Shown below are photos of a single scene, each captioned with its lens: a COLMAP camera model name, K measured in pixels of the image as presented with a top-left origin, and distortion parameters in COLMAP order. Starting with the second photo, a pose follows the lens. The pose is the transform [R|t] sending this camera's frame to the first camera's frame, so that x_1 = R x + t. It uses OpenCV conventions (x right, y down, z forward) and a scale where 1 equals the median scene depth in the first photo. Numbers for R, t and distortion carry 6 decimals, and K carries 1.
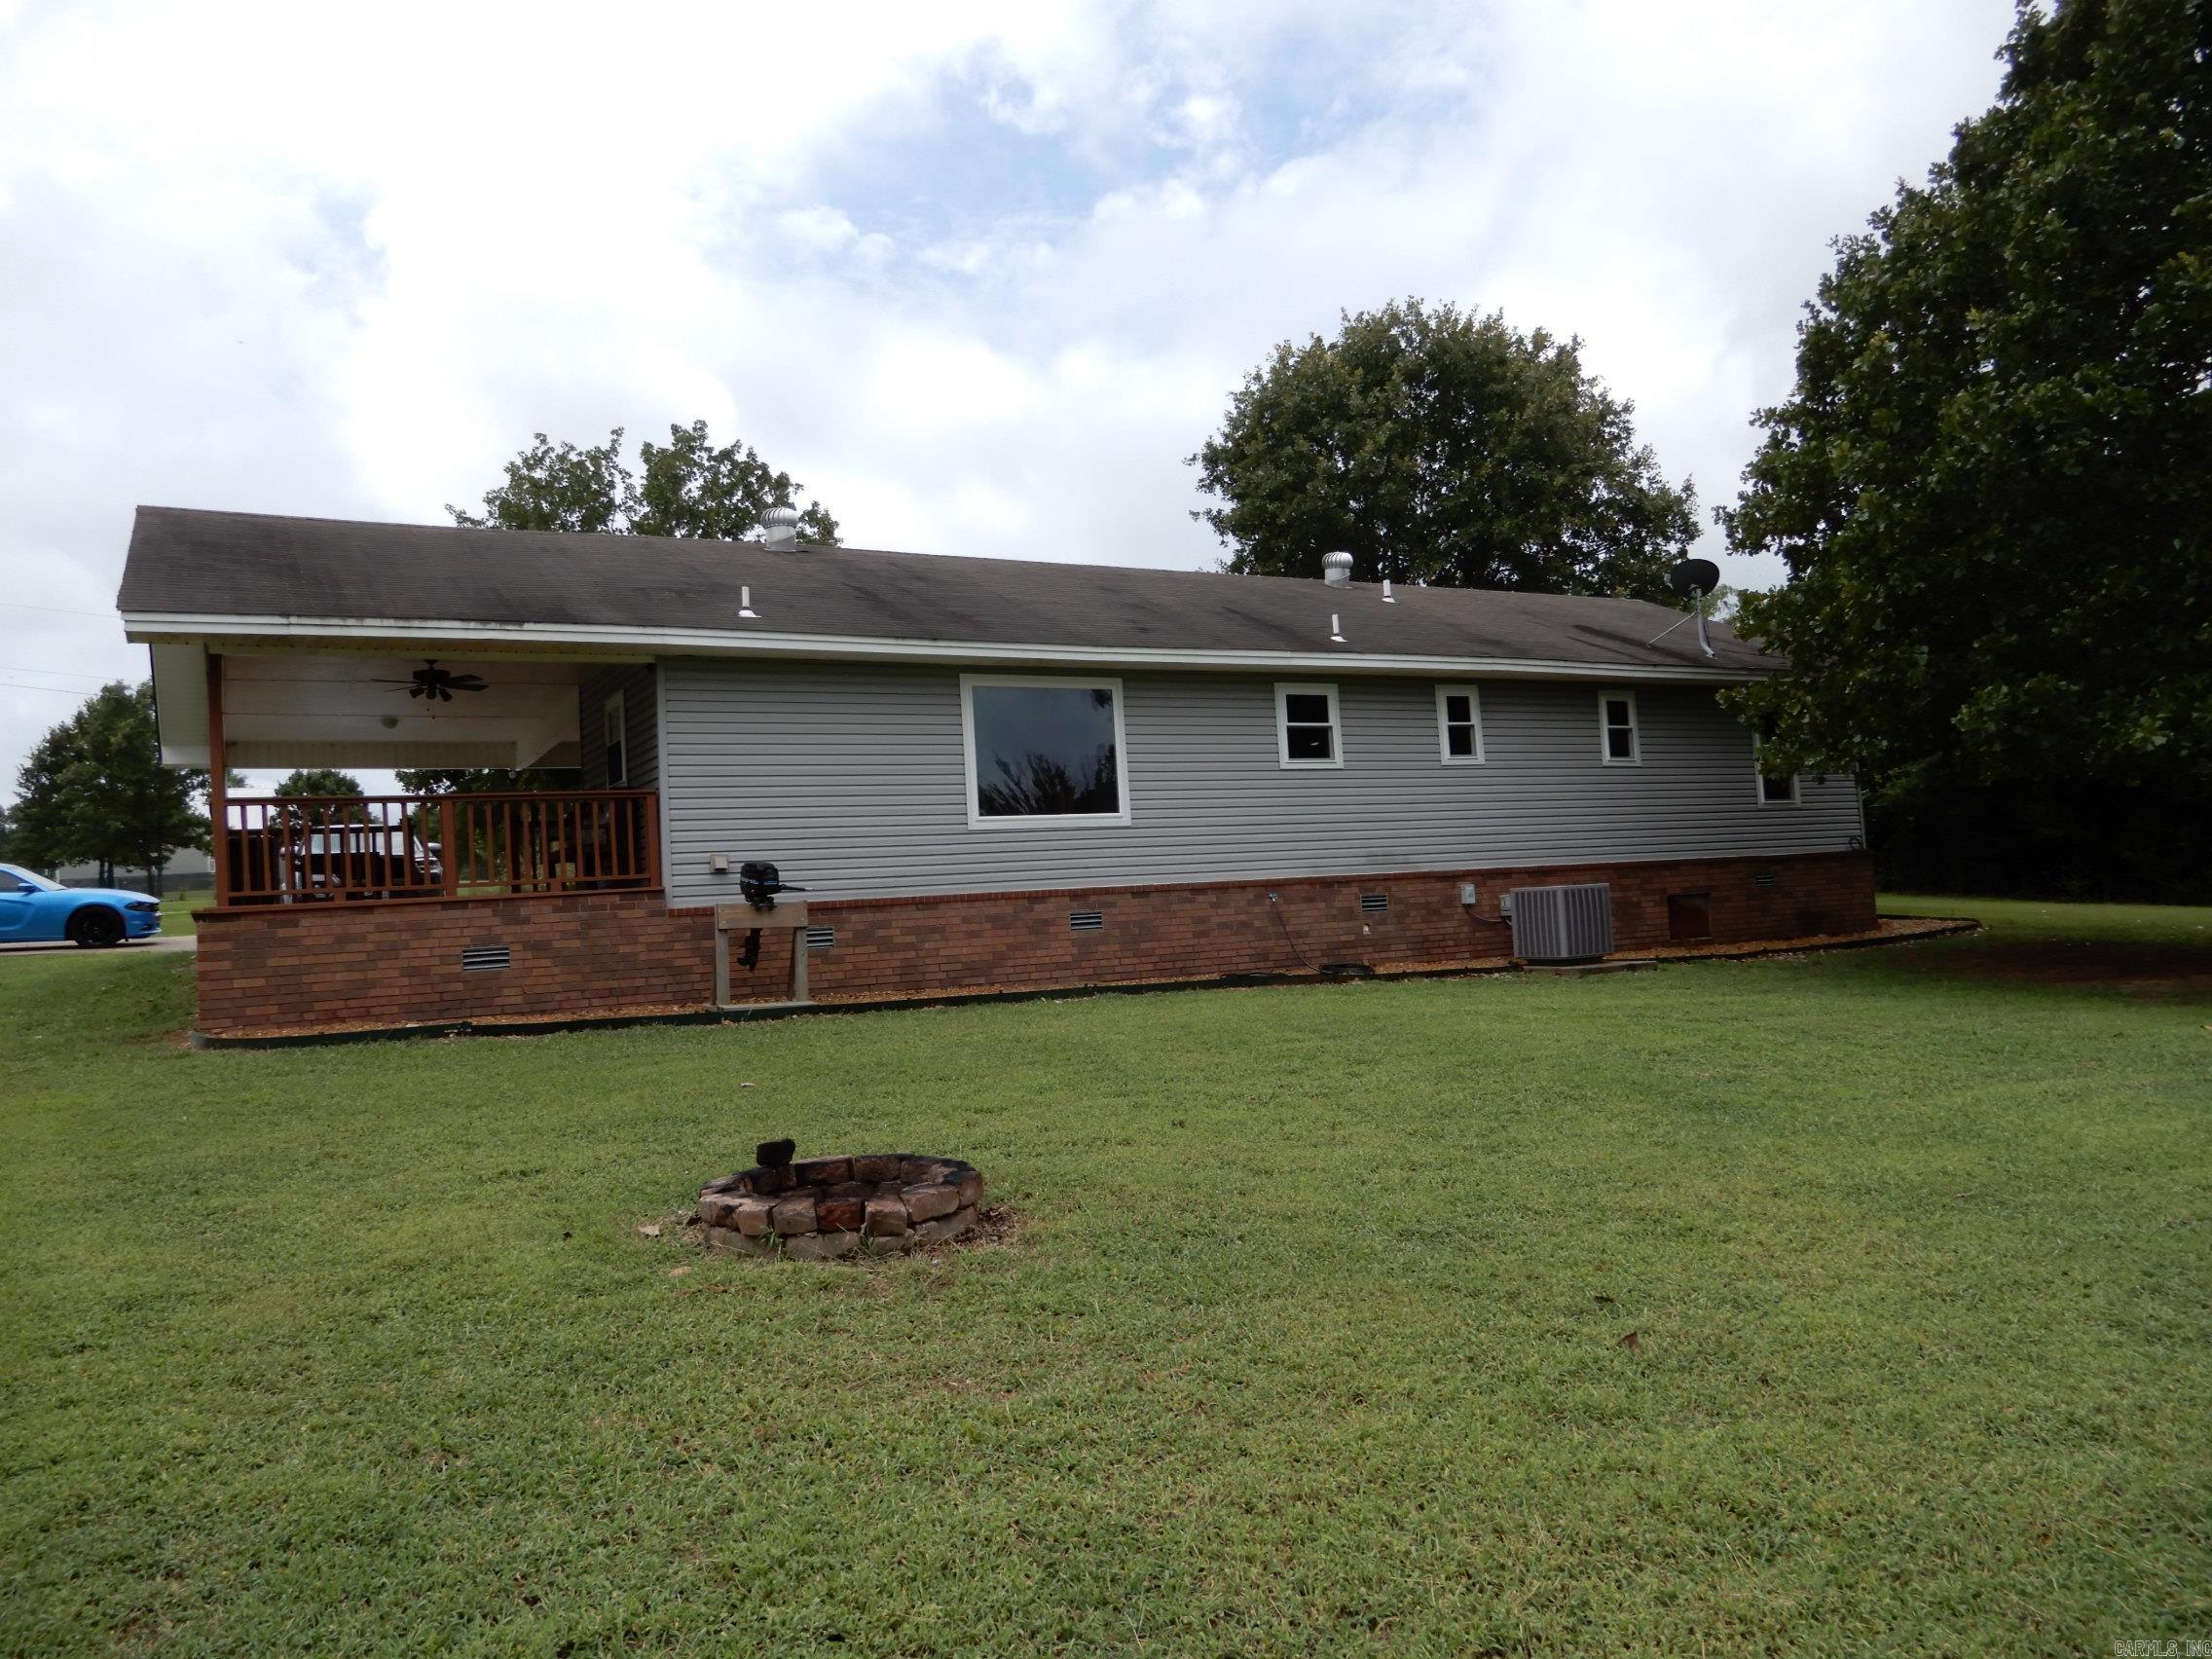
lens RADIAL K [[1571.8, 0, 1104.2], [0, 1571.8, 831.8], [0, 0, 1]] dist [0.026926, -0.012145]
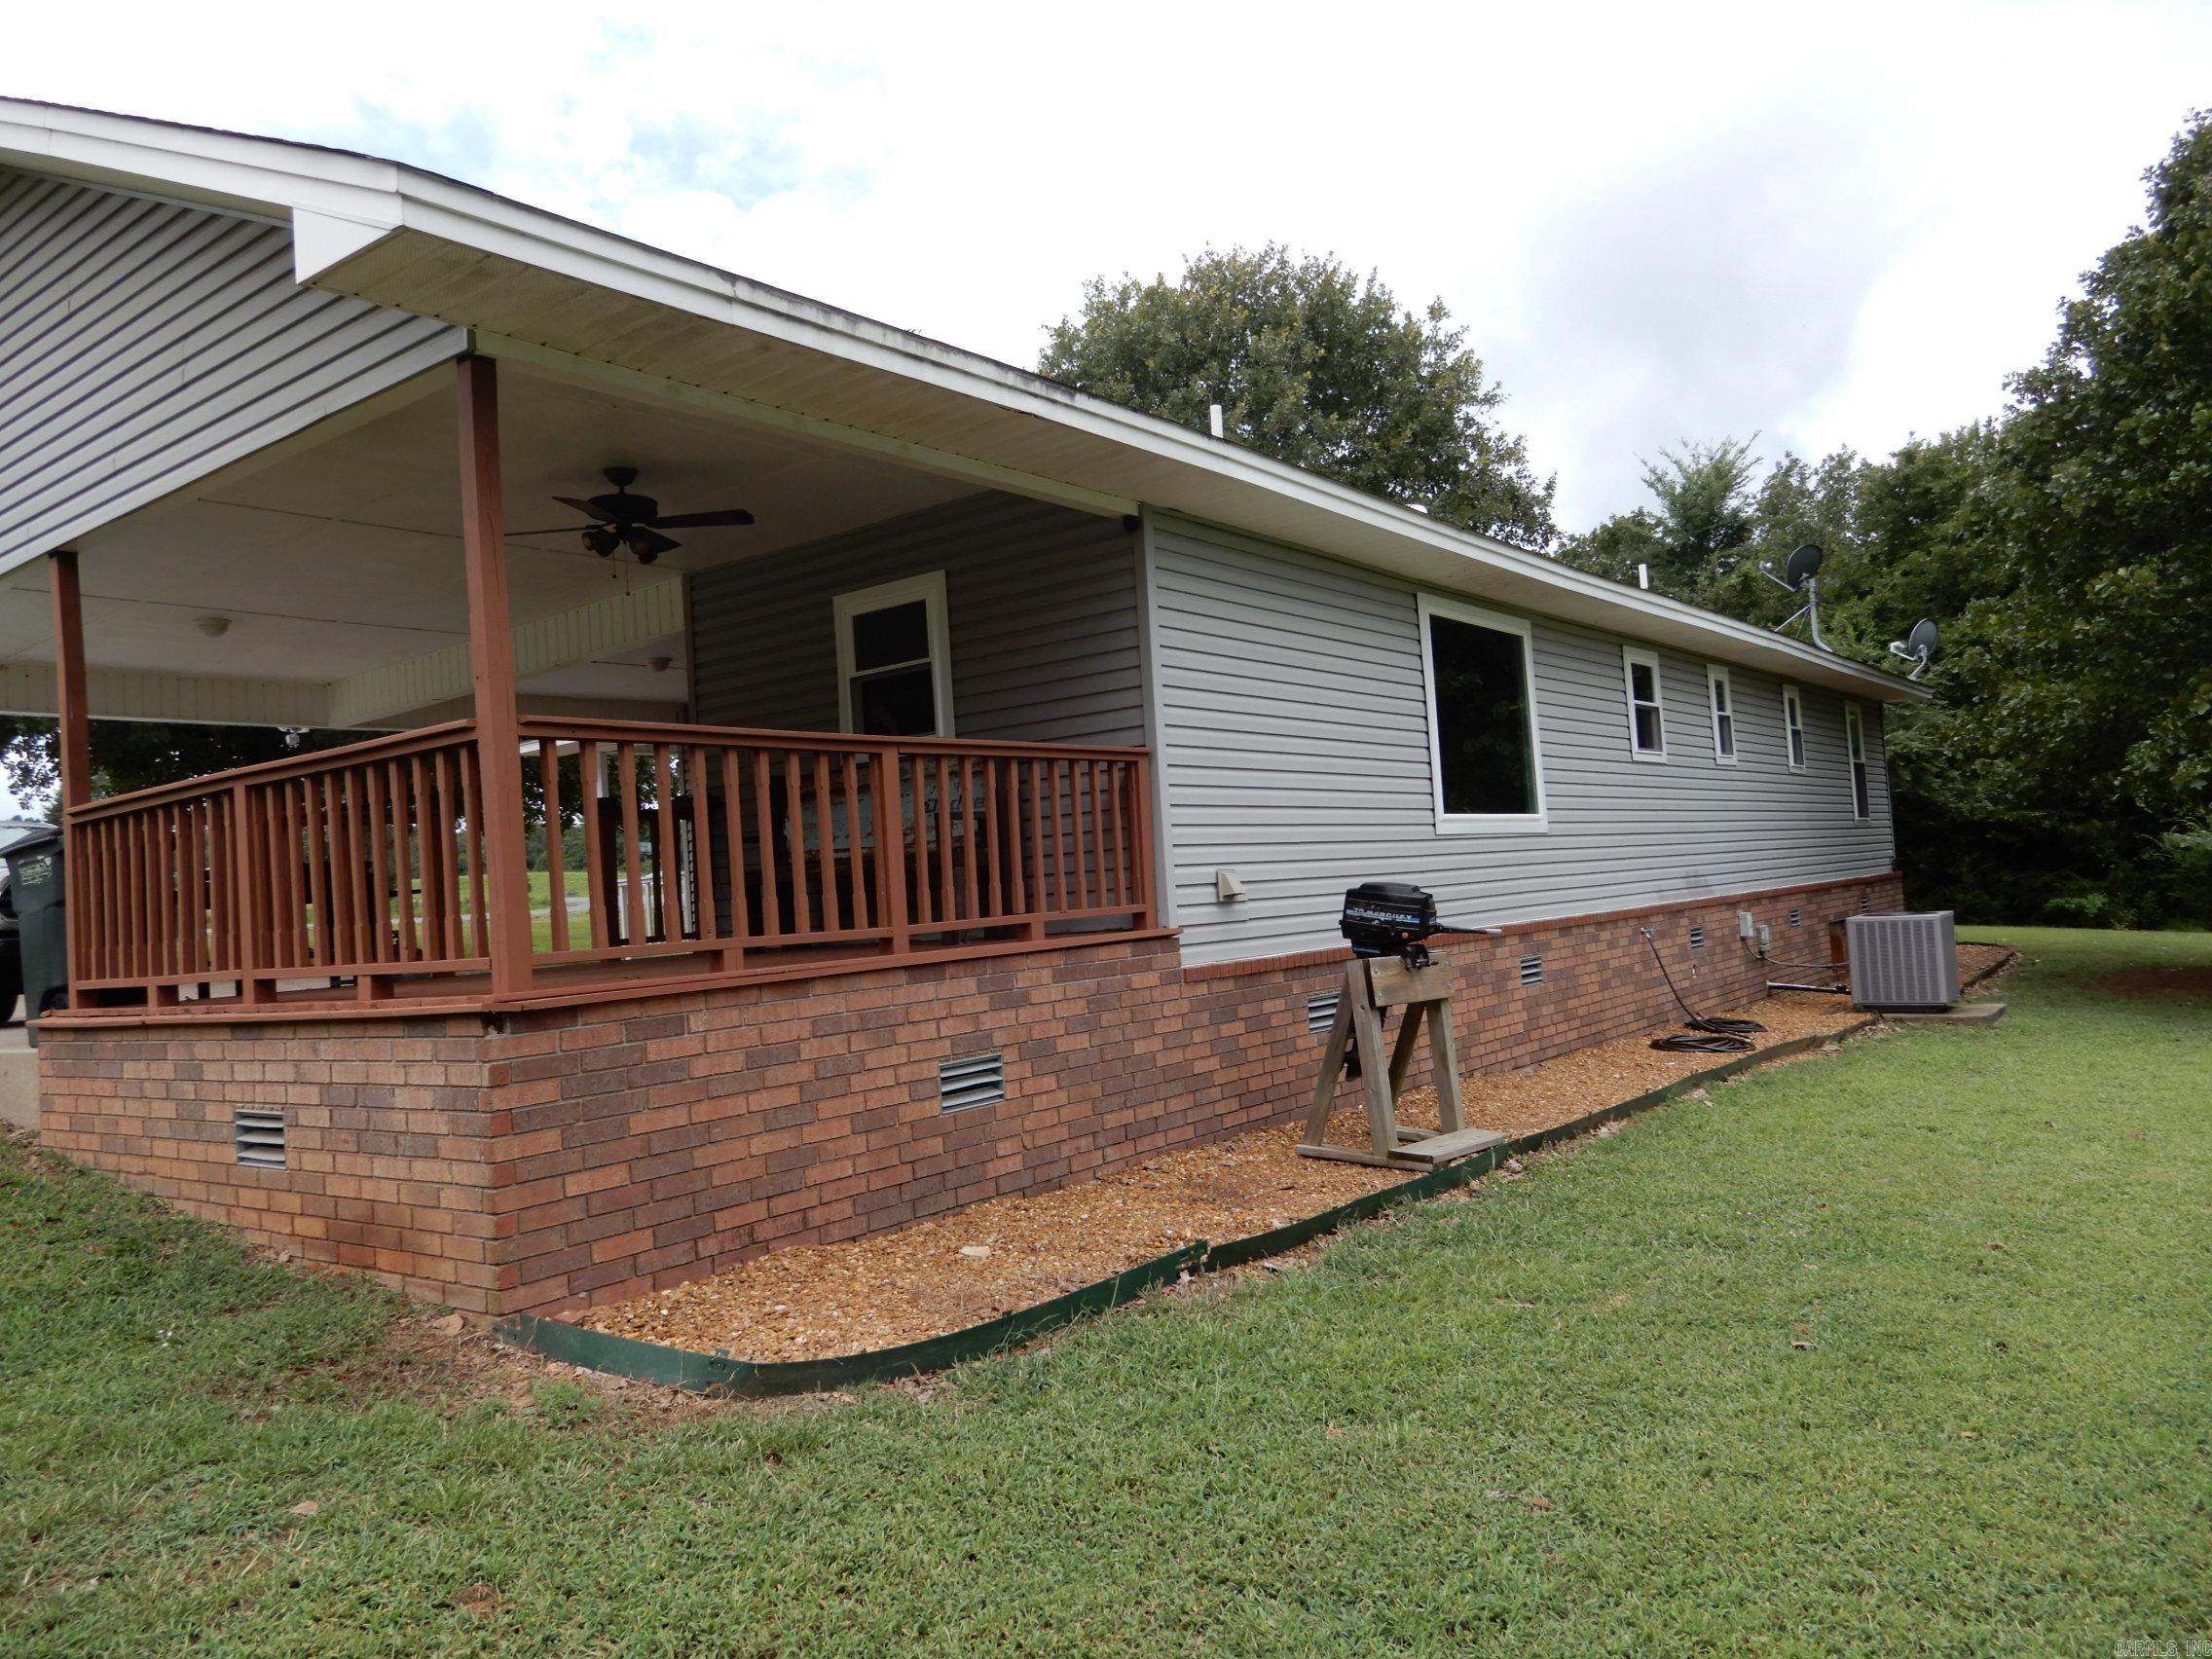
lens RADIAL K [[1571.8, 0, 1107.3], [0, 1571.8, 827.0], [0, 0, 1]] dist [0.026926, -0.012145]
pose [[0.916465, 0.016720, 0.399766, -0.544362], [-0.009775, 0.999764, -0.019405, 0.011615], [-0.399996, 0.013876, 0.916412, 0.541860]]
